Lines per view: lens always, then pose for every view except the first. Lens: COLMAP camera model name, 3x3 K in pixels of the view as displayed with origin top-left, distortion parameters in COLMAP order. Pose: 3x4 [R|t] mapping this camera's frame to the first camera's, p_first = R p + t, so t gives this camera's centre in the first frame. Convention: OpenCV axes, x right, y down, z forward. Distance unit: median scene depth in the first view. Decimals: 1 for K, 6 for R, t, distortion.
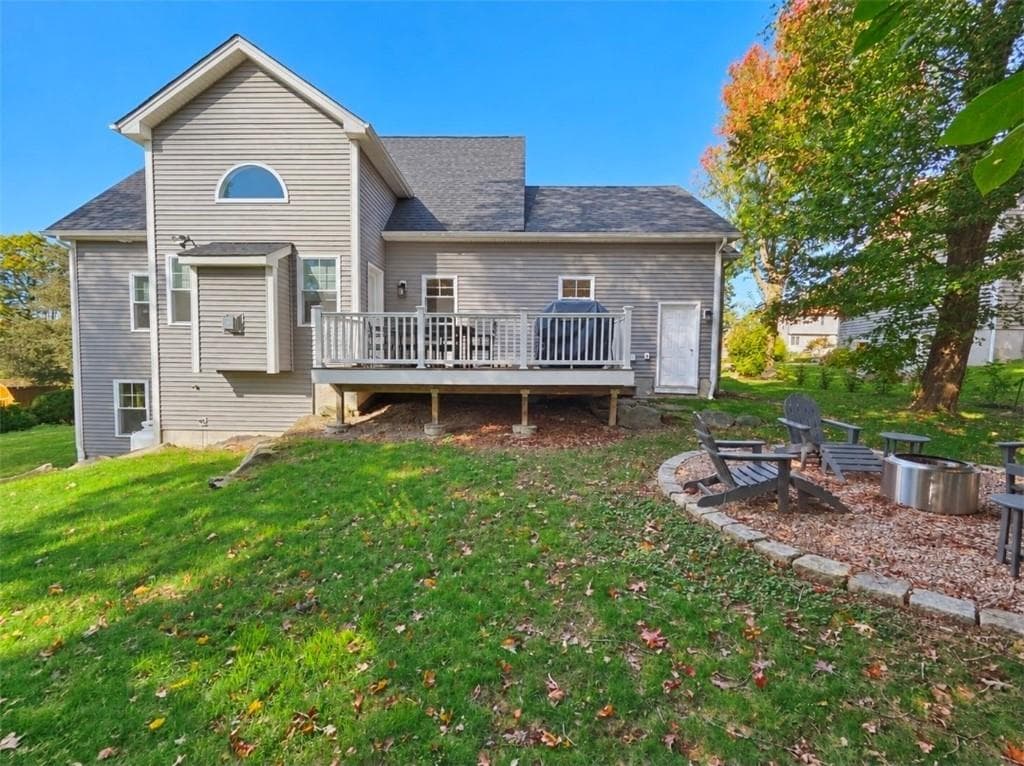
lens RADIAL K [[425.2, 0, 519.9], [0, 425.2, 383.0], [0, 0, 1]] dist [-0.002370, -0.000167]
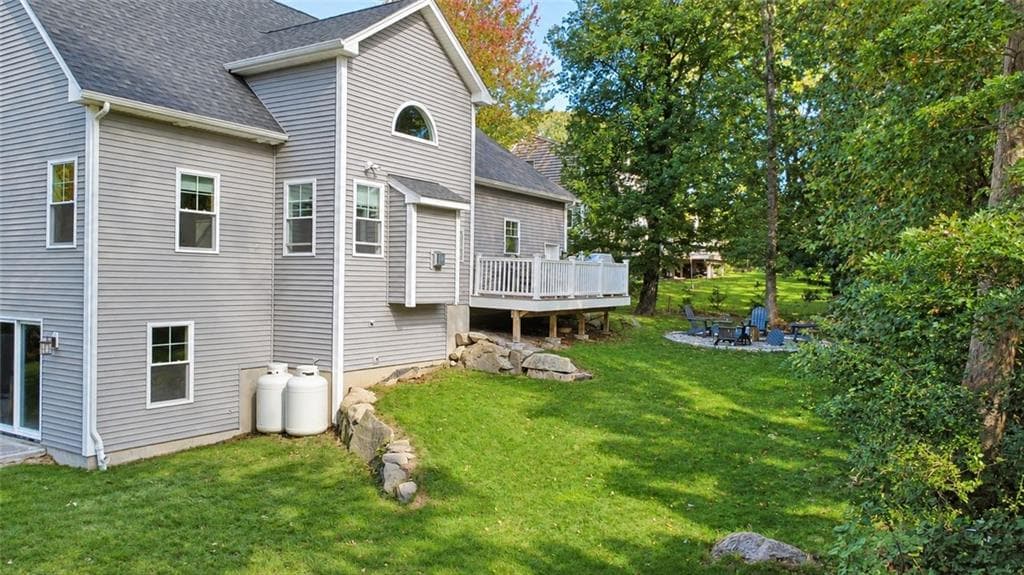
lens RADIAL K [[744.7, 0, 512.0], [0, 744.7, 287.5], [0, 0, 1]] dist [-0.002767, -0.003404]
pose [[0.500300, 0.001167, 0.865851, -2.024273], [0.037087, 0.999052, -0.022776, -0.017922], [-0.865057, 0.043507, 0.499783, -0.094783]]
